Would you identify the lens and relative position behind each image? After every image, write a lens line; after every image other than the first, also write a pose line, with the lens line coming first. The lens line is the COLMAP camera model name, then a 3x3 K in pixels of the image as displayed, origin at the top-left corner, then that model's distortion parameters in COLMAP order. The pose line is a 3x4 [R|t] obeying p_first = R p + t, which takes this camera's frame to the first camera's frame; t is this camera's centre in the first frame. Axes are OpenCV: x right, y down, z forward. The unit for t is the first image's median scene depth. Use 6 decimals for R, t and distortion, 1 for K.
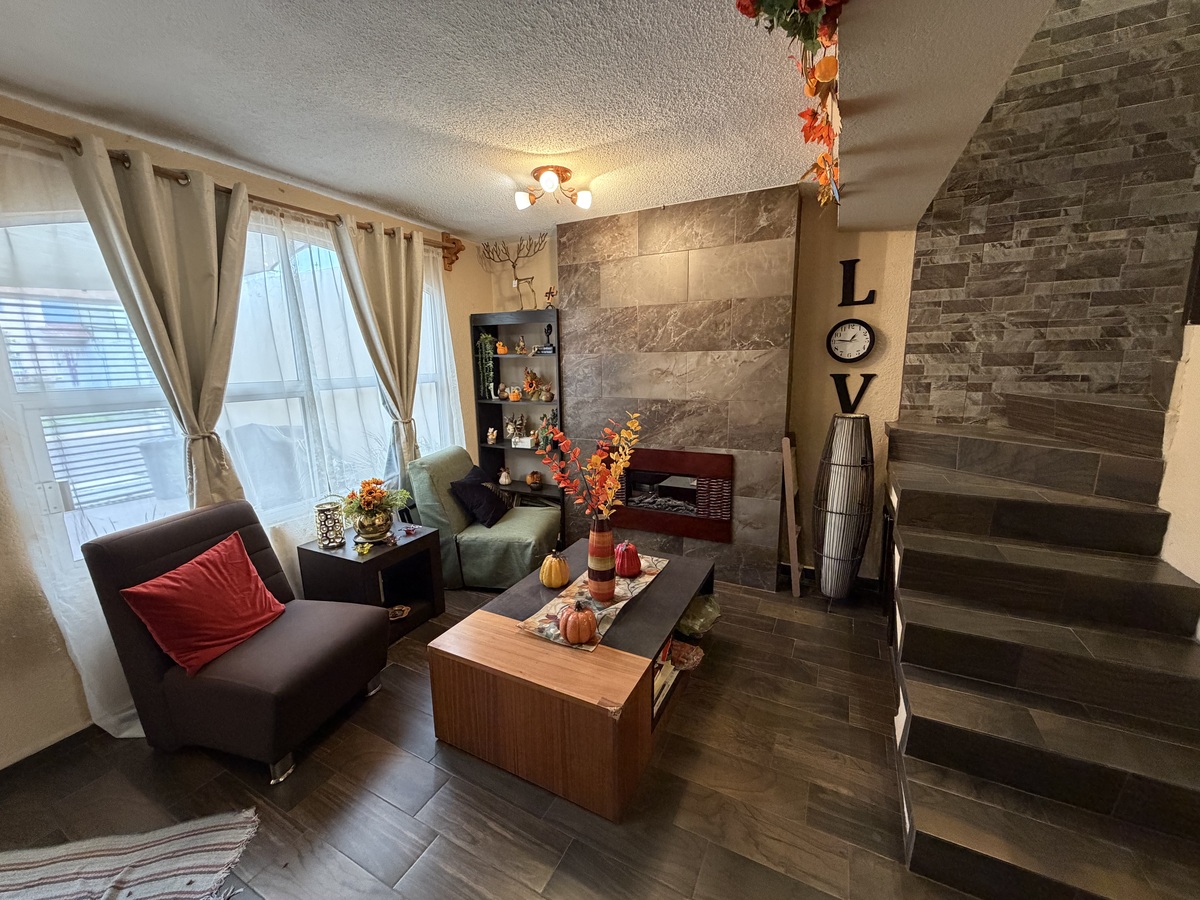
lens RADIAL K [[478.8, 0, 597.8], [0, 478.8, 449.7], [0, 0, 1]] dist [0.000368, 0.000146]
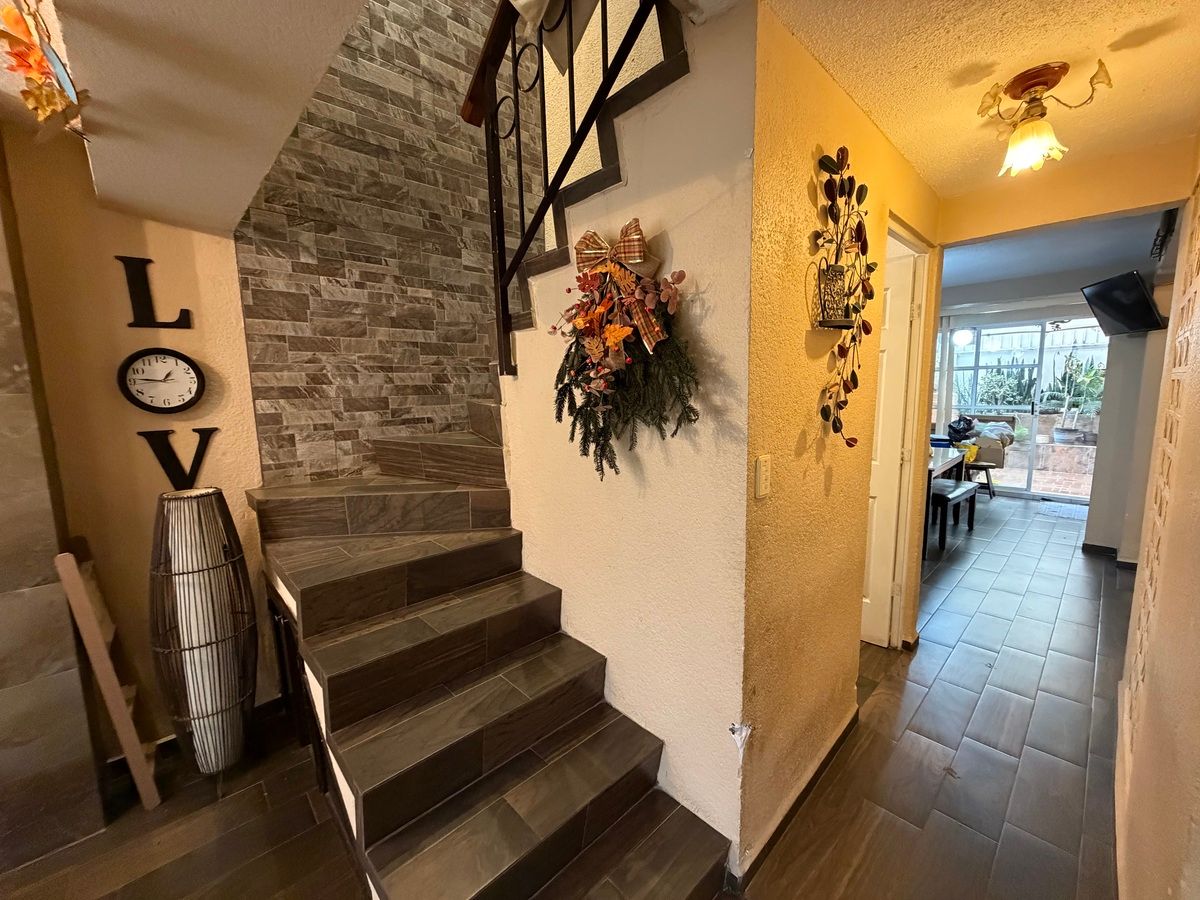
lens RADIAL K [[478.8, 0, 597.8], [0, 478.8, 449.7], [0, 0, 1]] dist [0.000368, 0.000146]
pose [[0.346447, -0.110848, 0.931497, 0.116335], [0.186395, 0.981328, 0.047452, -0.057144], [-0.919364, 0.157187, 0.360640, 0.240733]]
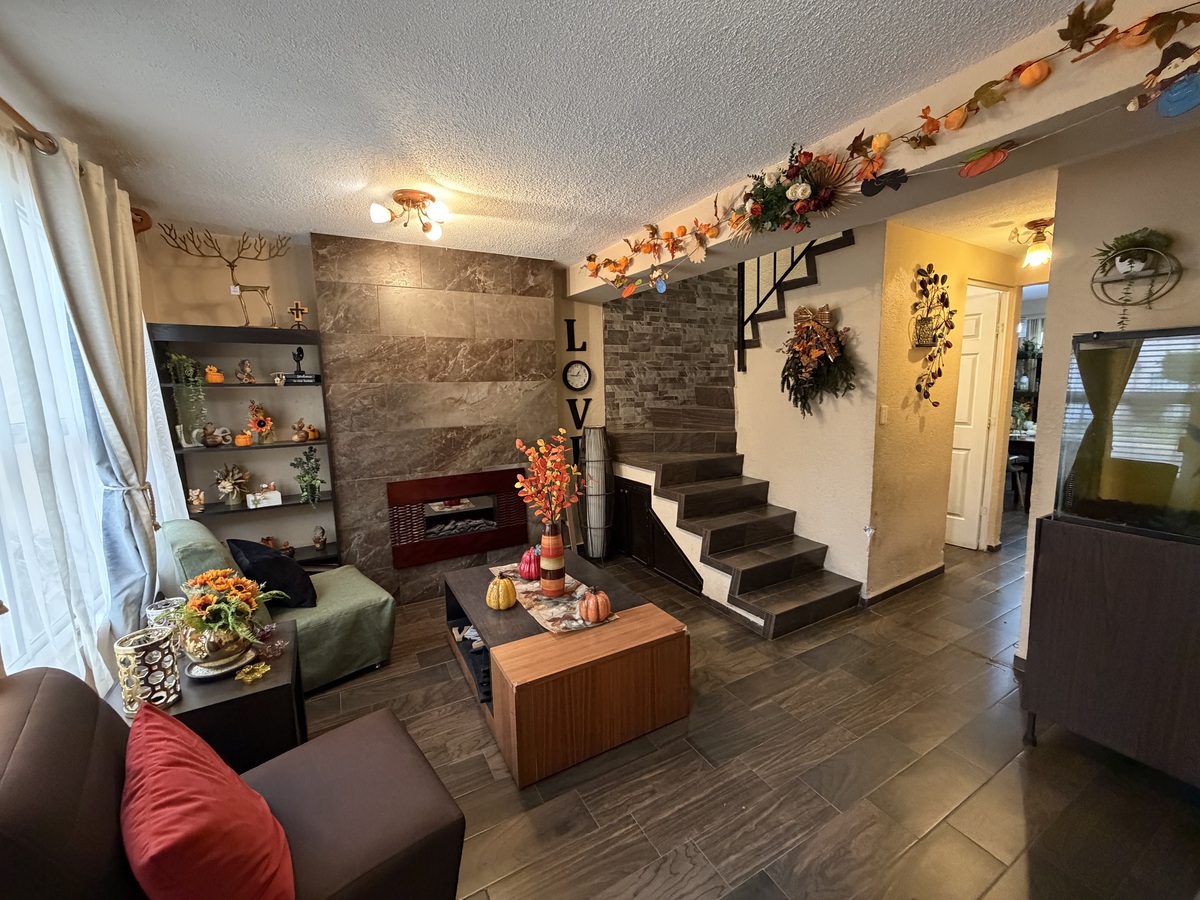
lens RADIAL K [[478.8, 0, 597.8], [0, 478.8, 449.7], [0, 0, 1]] dist [0.000368, 0.000146]
pose [[0.552901, -0.104612, 0.826654, -0.670039], [0.166180, 0.986001, 0.013628, -0.021582], [-0.816507, 0.129838, 0.562546, 0.193073]]
